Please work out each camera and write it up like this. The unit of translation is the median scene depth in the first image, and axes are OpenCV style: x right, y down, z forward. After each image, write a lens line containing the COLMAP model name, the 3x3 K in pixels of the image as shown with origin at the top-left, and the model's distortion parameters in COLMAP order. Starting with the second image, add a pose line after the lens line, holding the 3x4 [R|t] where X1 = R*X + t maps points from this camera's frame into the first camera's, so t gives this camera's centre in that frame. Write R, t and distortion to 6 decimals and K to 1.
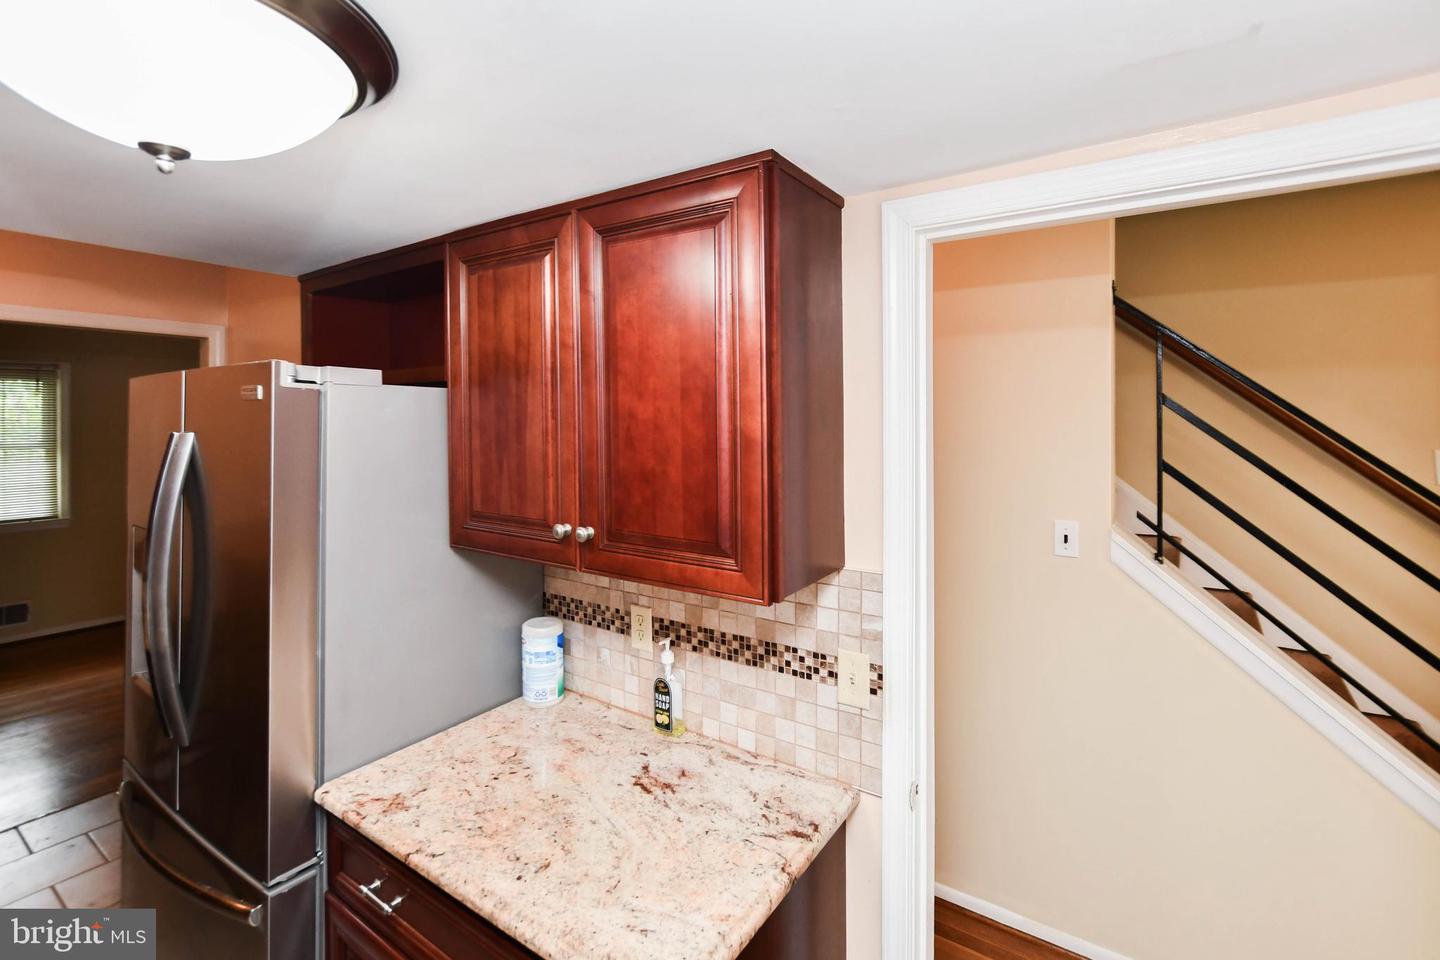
lens RADIAL K [[666.3, 0, 714.1], [0, 666.3, 424.1], [0, 0, 1]] dist [-0.007133, 0.001730]
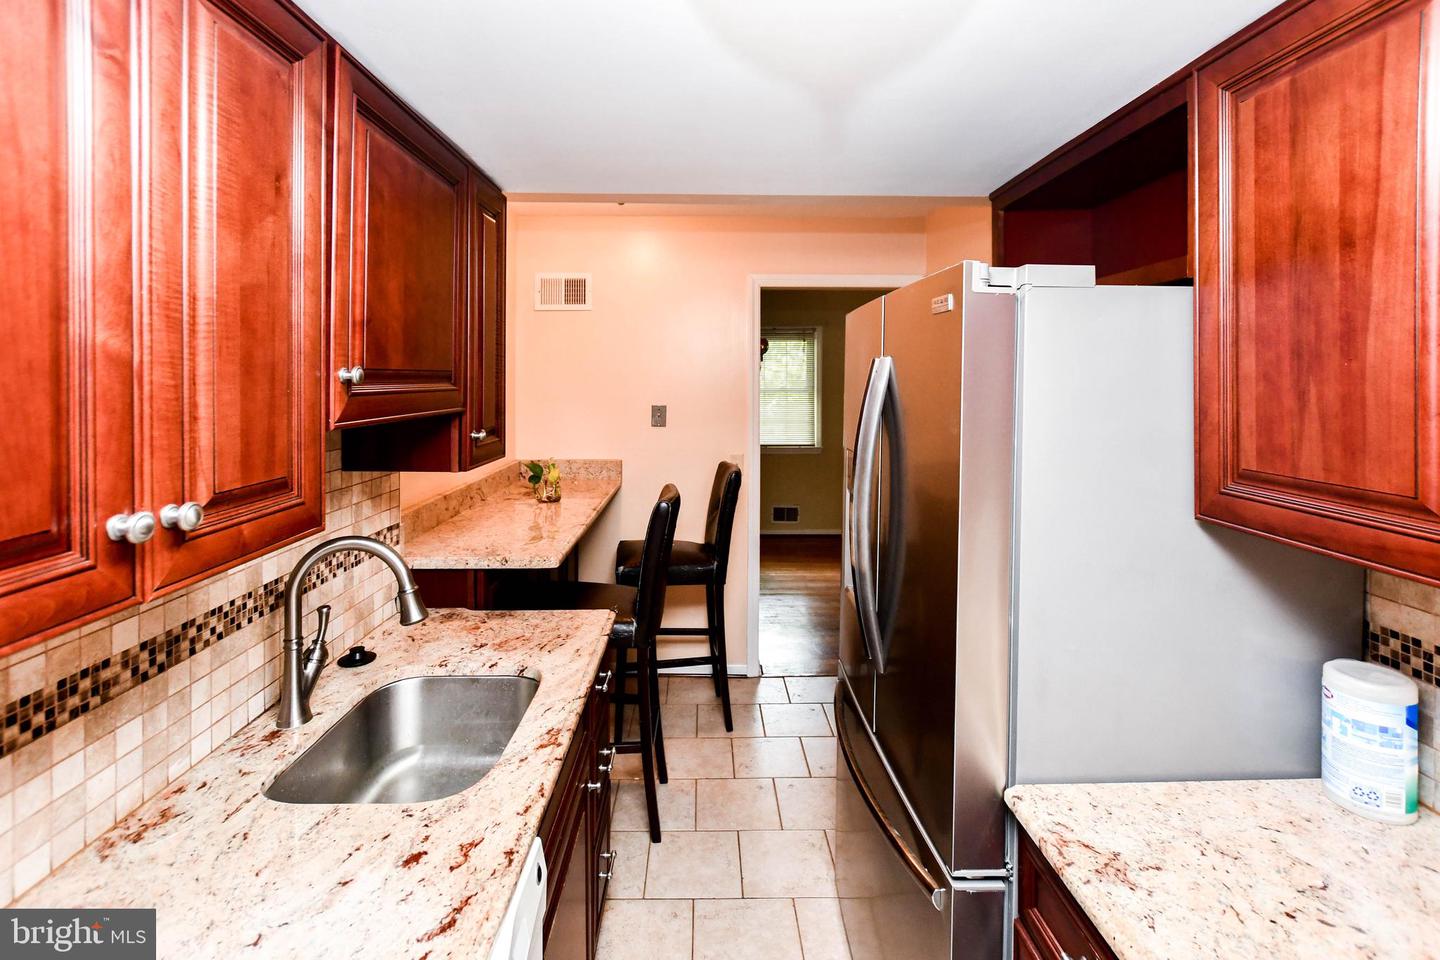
lens RADIAL K [[666.3, 0, 696.4], [0, 666.3, 386.1], [0, 0, 1]] dist [-0.007133, 0.001730]
pose [[0.566609, 0.008802, -0.823940, -0.141805], [-0.006059, 0.999960, 0.006516, 0.053132], [0.823964, 0.001300, 0.566640, 0.215180]]
